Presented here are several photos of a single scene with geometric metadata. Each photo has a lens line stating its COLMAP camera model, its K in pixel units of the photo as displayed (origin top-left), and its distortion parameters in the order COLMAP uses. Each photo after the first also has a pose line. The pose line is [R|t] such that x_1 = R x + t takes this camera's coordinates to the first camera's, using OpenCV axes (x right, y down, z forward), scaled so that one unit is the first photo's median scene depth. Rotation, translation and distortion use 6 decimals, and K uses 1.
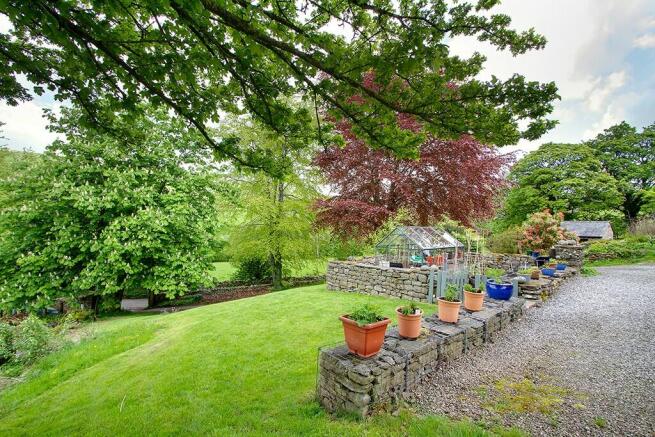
lens RADIAL K [[299.9, 0, 327.5], [0, 299.9, 218.5], [0, 0, 1]] dist [0.000724, 0.000102]
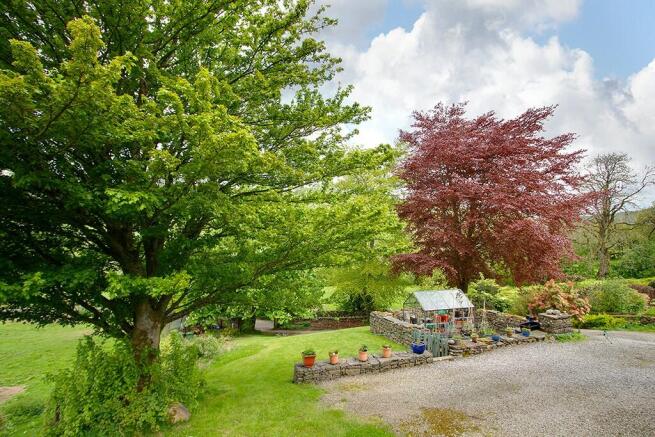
lens RADIAL K [[314.0, 0, 327.5], [0, 314.0, 218.5], [0, 0, 1]] dist [-0.000744, -0.000010]
pose [[0.923096, -0.047580, -0.381616, 0.251648], [0.021817, 0.997198, -0.071558, -0.122396], [0.383951, 0.057729, 0.921547, -0.298306]]
